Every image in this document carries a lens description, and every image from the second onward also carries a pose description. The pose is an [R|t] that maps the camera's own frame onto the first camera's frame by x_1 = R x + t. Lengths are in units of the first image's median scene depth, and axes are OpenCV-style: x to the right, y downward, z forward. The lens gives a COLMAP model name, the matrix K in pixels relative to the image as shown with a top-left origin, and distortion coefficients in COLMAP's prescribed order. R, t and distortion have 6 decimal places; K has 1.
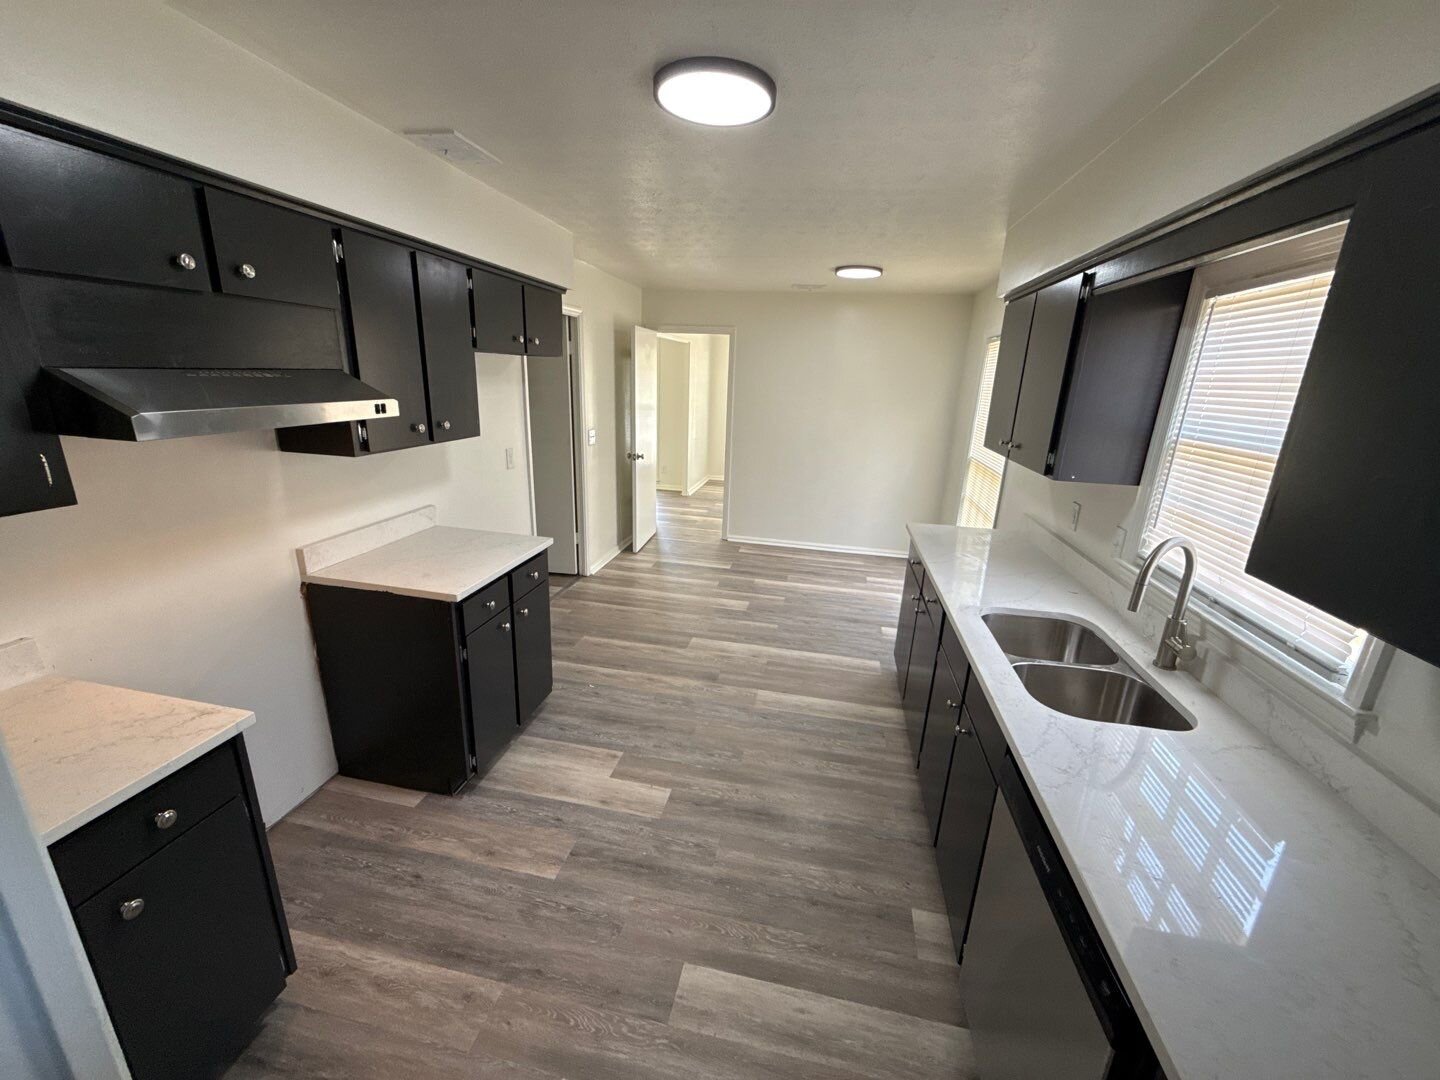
lens RADIAL K [[568.1, 0, 720.0], [0, 568.1, 540.0], [0, 0, 1]] dist [-0.000969, -0.000666]
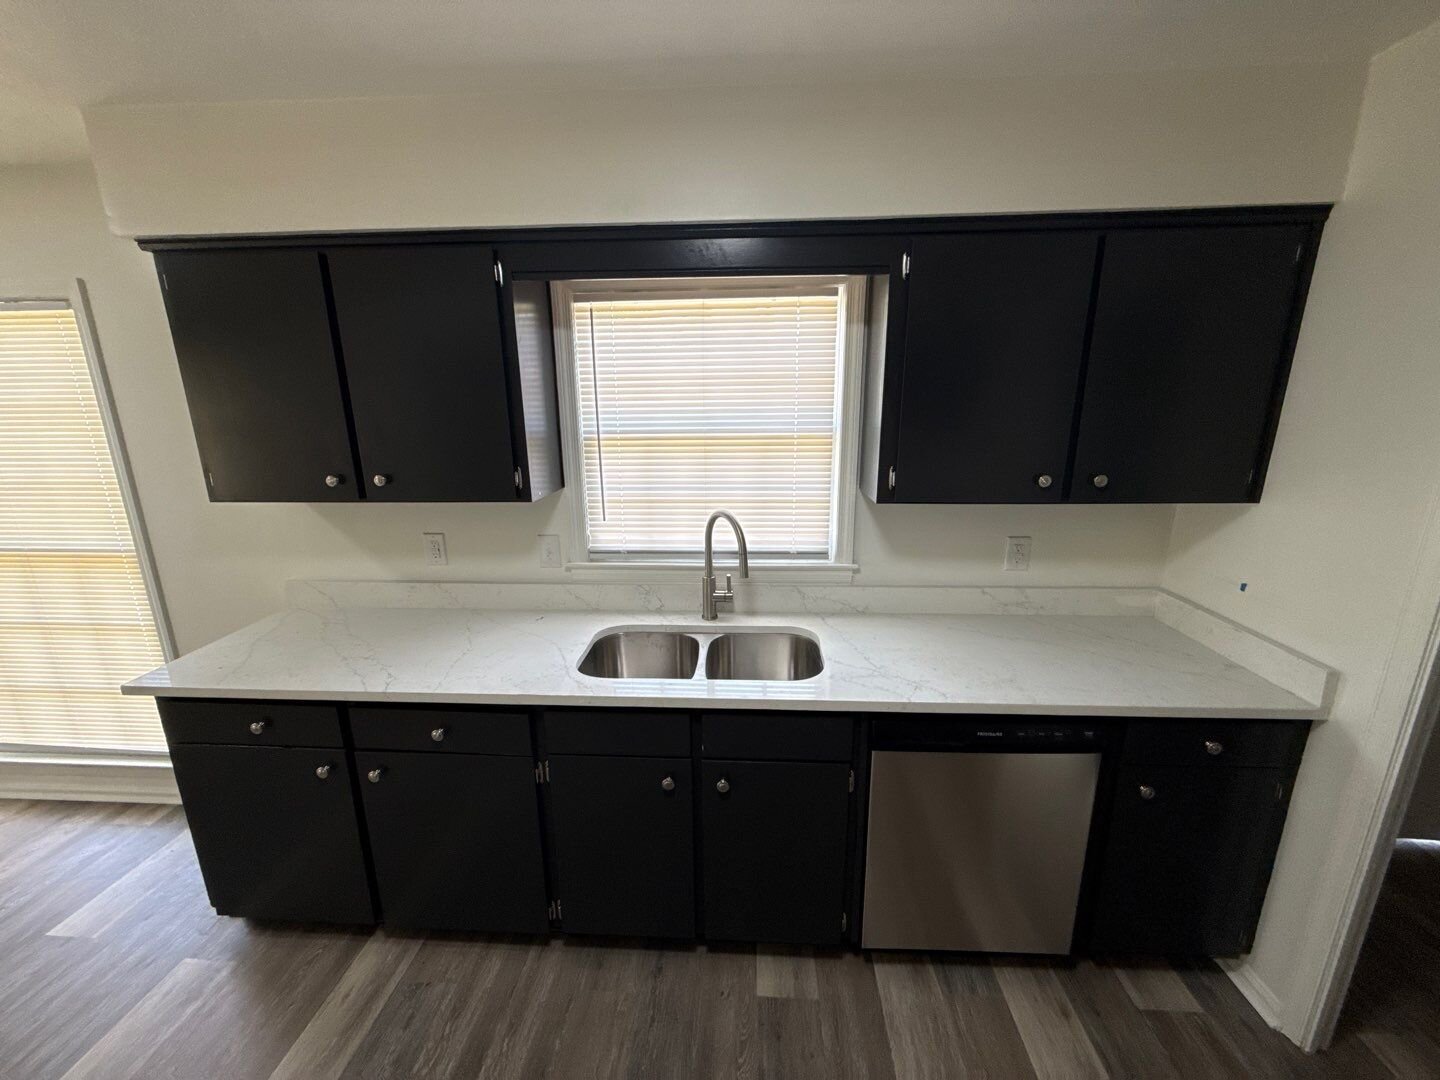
lens RADIAL K [[568.1, 0, 720.0], [0, 568.1, 540.0], [0, 0, 1]] dist [-0.000969, -0.000666]
pose [[-0.134607, -0.274137, 0.952224, -0.336371], [0.280430, 0.911144, 0.301952, -0.299780], [-0.950389, 0.307677, -0.045770, 1.047479]]
